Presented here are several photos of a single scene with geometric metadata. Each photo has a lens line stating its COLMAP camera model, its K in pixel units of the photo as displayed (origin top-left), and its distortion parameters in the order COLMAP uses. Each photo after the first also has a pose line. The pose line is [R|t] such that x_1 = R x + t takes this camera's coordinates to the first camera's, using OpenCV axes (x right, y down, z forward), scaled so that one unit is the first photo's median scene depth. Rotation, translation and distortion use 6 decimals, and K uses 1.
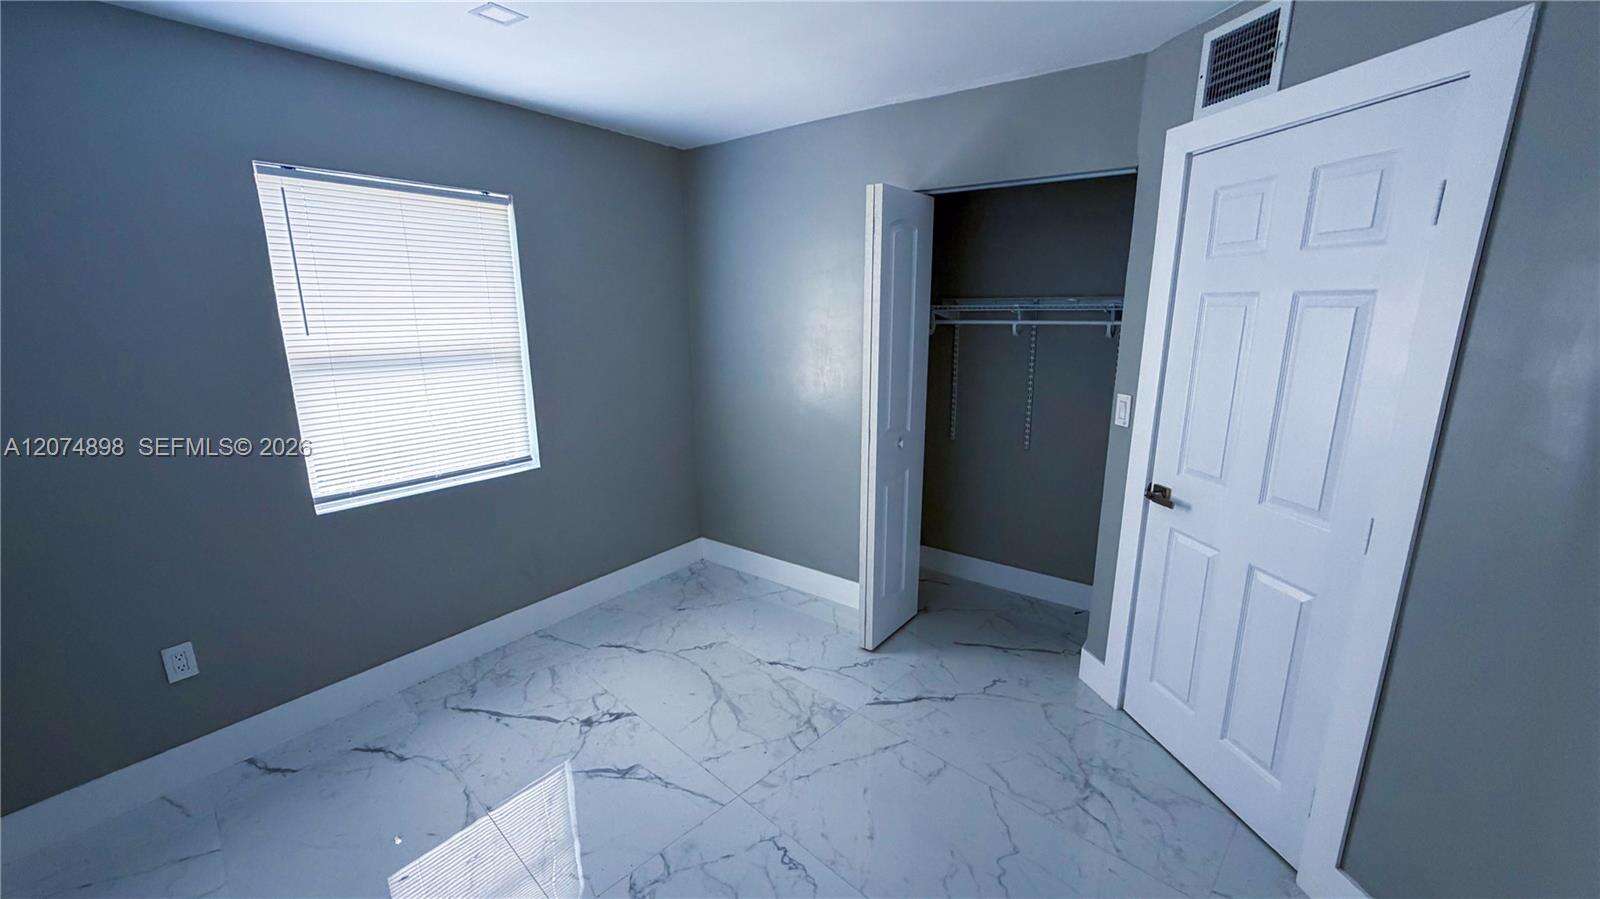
lens RADIAL K [[637.3, 0, 797.9], [0, 637.3, 450.7], [0, 0, 1]] dist [-0.000099, -0.000481]
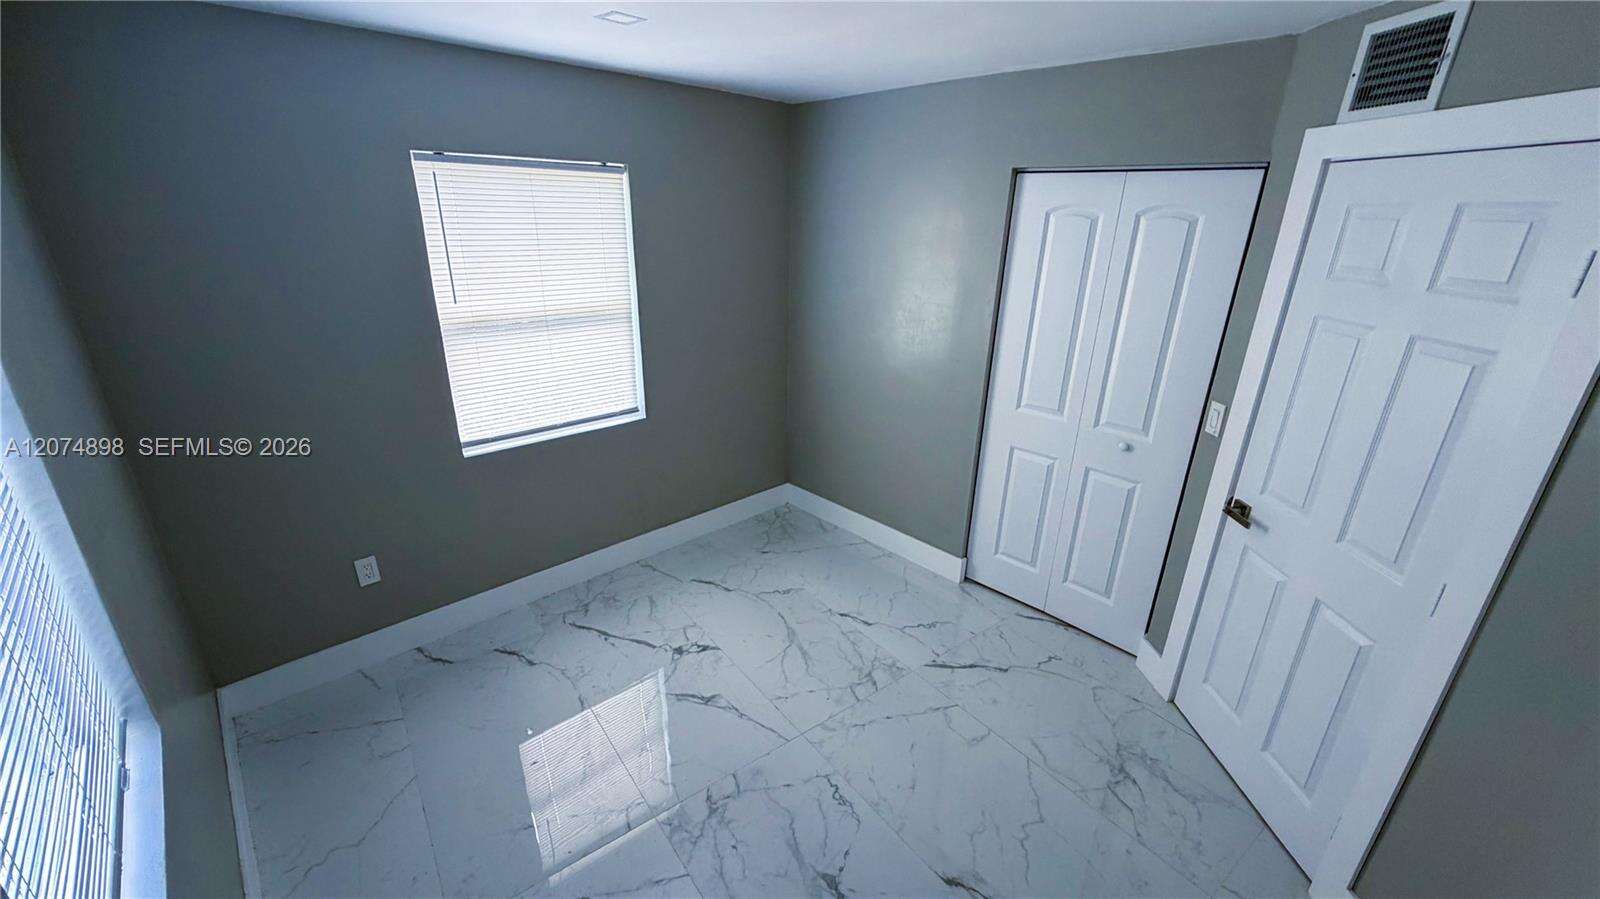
lens RADIAL K [[637.3, 0, 797.9], [0, 637.3, 450.7], [0, 0, 1]] dist [-0.000099, -0.000481]
pose [[0.986745, 0.080077, -0.141148, 0.020634], [-0.060337, 0.988456, 0.138973, -0.116942], [0.150647, -0.128615, 0.980185, -0.064225]]
